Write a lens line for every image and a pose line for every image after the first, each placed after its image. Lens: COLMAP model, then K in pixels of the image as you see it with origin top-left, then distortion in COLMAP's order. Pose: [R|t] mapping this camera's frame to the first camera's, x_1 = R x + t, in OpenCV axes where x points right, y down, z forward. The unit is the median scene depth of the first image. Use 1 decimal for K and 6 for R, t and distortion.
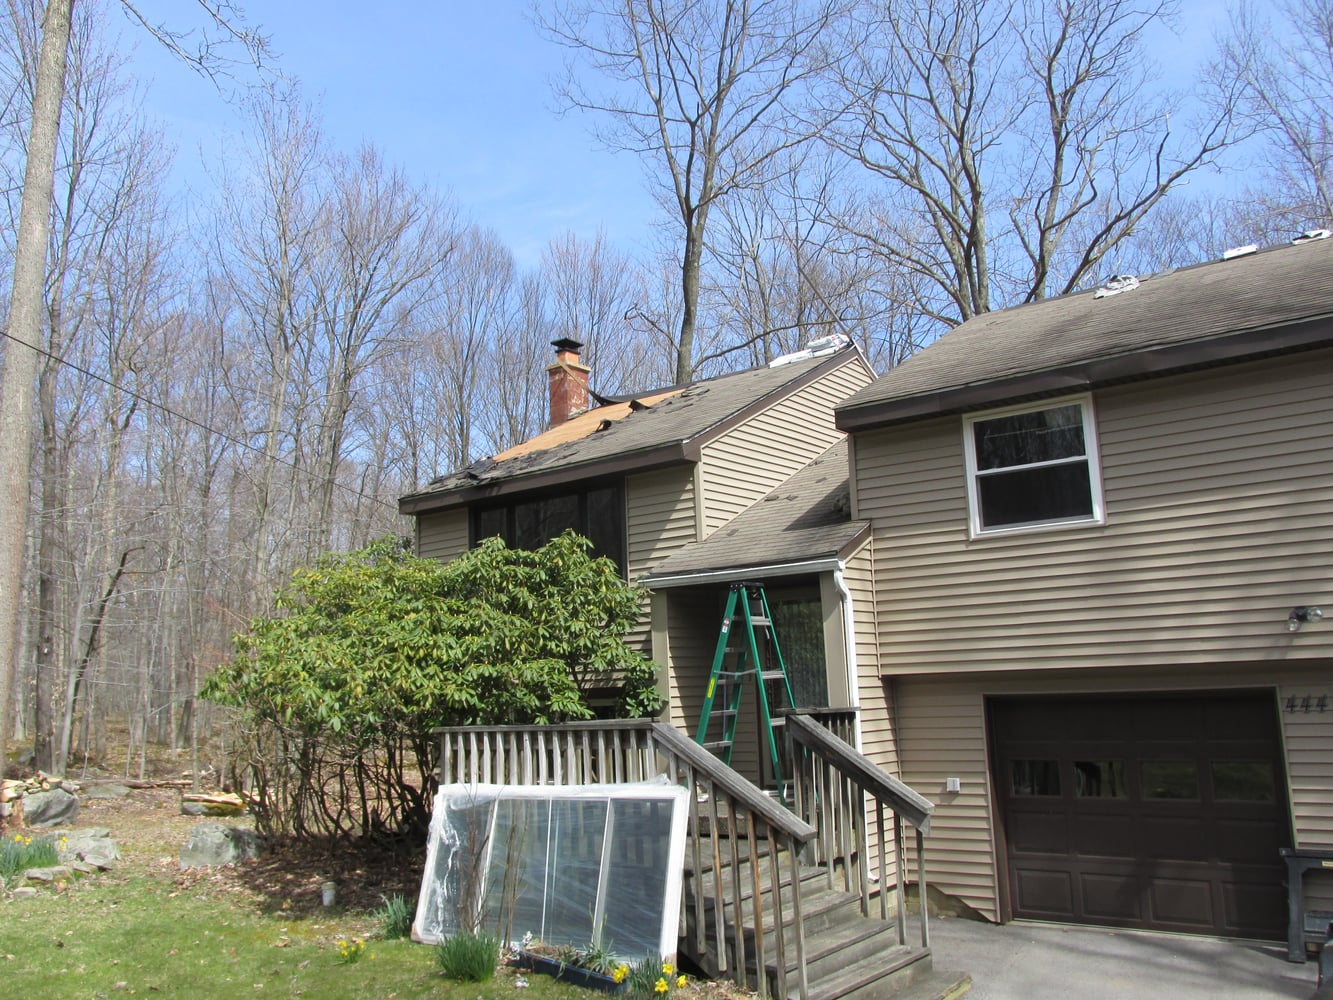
lens RADIAL K [[1076.8, 0, 666.5], [0, 1076.8, 500.0], [0, 0, 1]] dist [-0.010265, -0.006833]
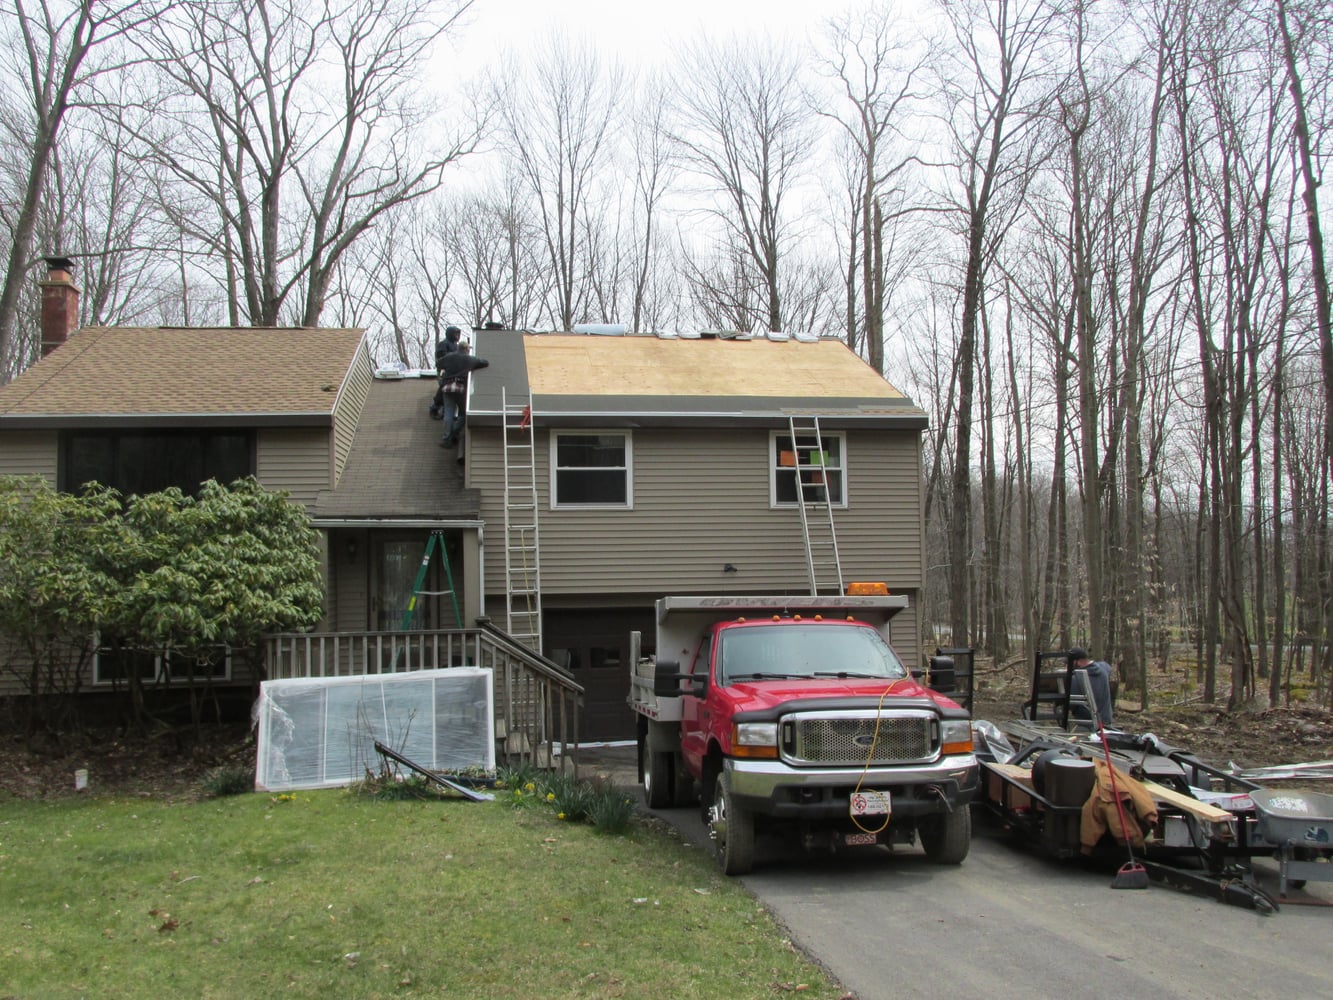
lens RADIAL K [[1099.0, 0, 666.5], [0, 1099.0, 500.0], [0, 0, 1]] dist [-0.063549, 0.001398]
pose [[0.692830, 0.066364, 0.718041, -0.745271], [-0.129336, 0.991045, 0.033199, -0.053313], [-0.709407, -0.115870, 0.695209, -0.225484]]
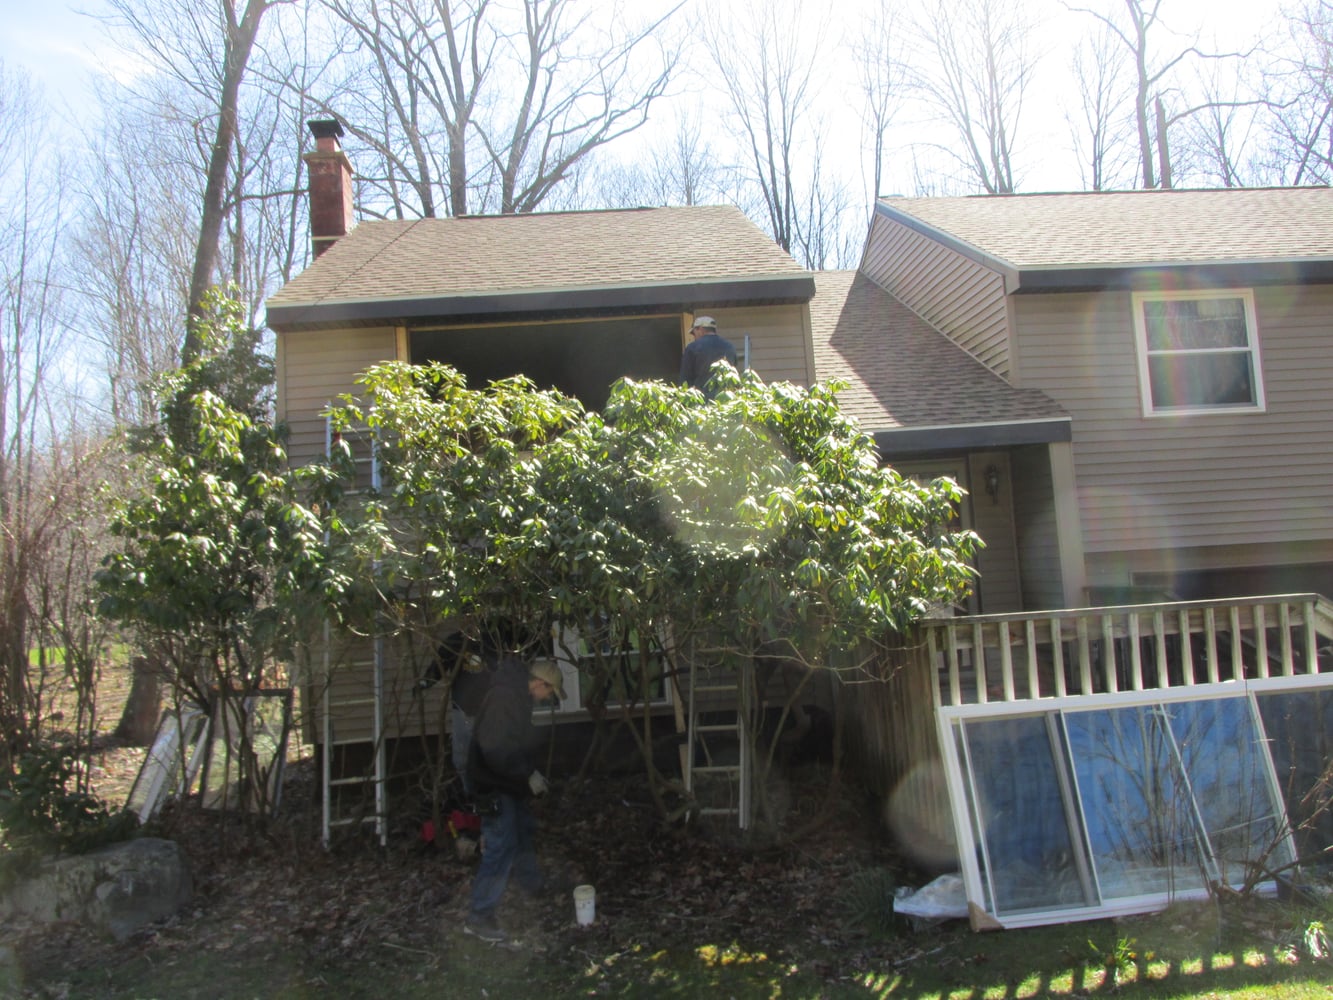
lens RADIAL K [[1091.1, 0, 634.6], [0, 1091.1, 455.1], [0, 0, 1]] dist [-0.003318, -0.000875]
pose [[0.772202, 0.059899, 0.632548, -0.716425], [-0.080835, 0.996718, 0.004298, 0.104287], [-0.630215, -0.054451, 0.774509, 0.511275]]
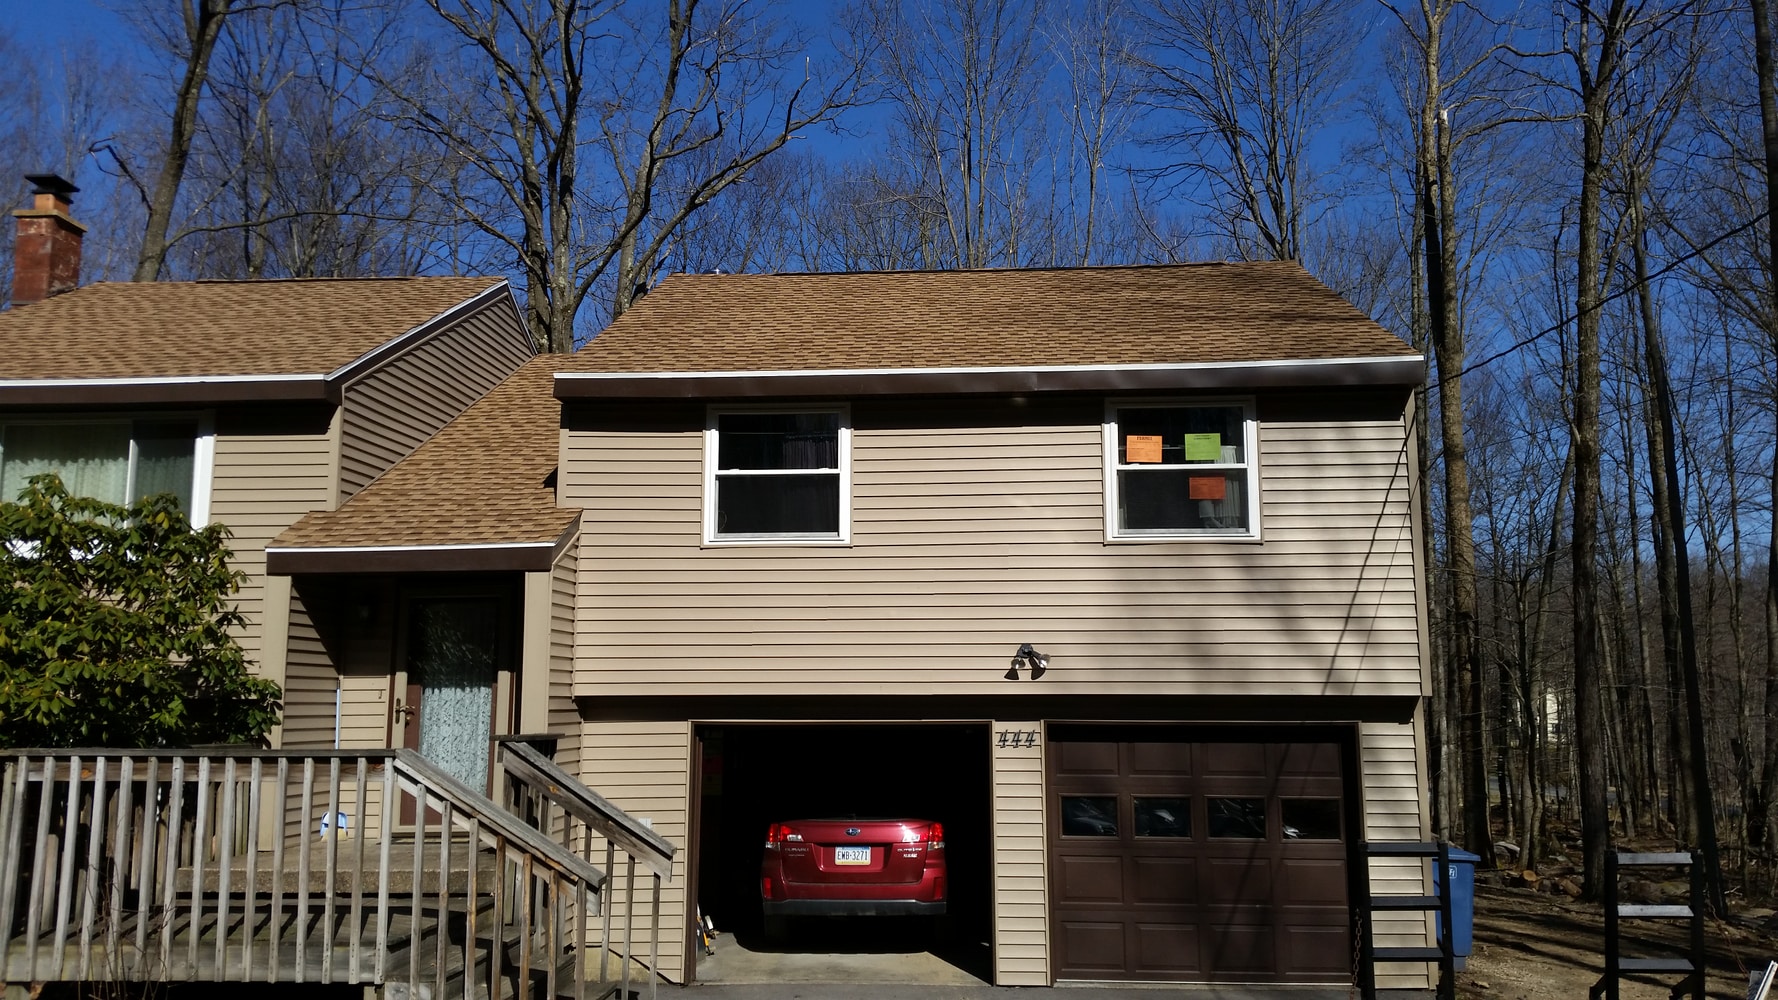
lens RADIAL K [[1430.1, 0, 874.5], [0, 1430.1, 491.4], [0, 0, 1]] dist [0.149021, -0.352793]
pose [[0.835099, 0.110062, 0.538977, -0.237309], [-0.119716, 0.992659, -0.017217, -0.003760], [-0.536915, -0.050146, 0.842145, -0.061838]]
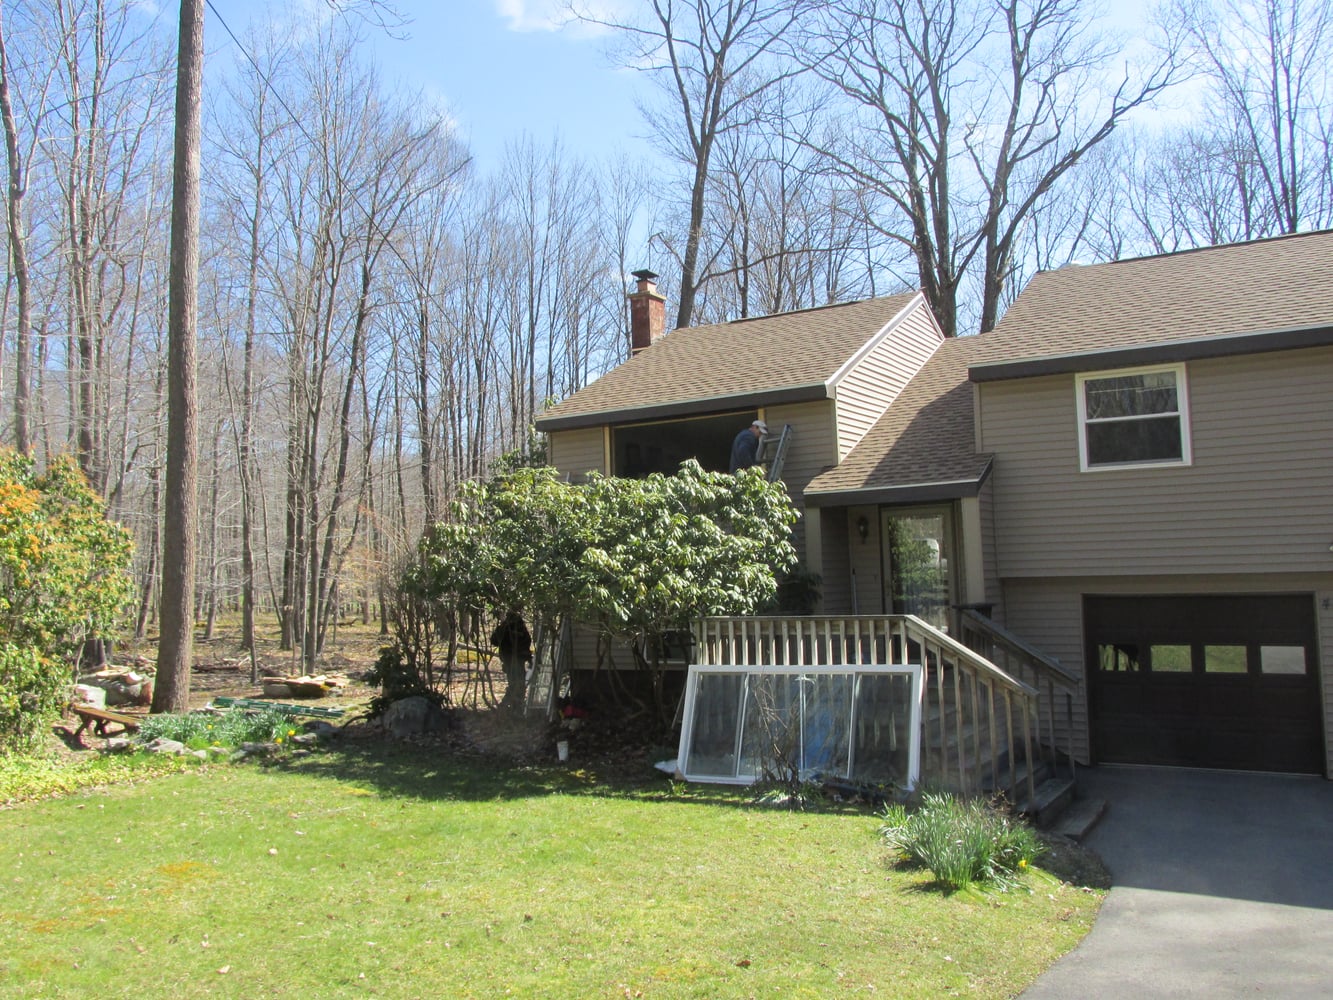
lens RADIAL K [[1084.8, 0, 661.5], [0, 1084.8, 471.4], [0, 0, 1]] dist [-0.017495, -0.008934]
pose [[0.994881, 0.017900, 0.099452, -0.336833], [-0.025350, 0.996924, 0.074161, -0.047694], [-0.097819, -0.076303, 0.992275, -0.220980]]
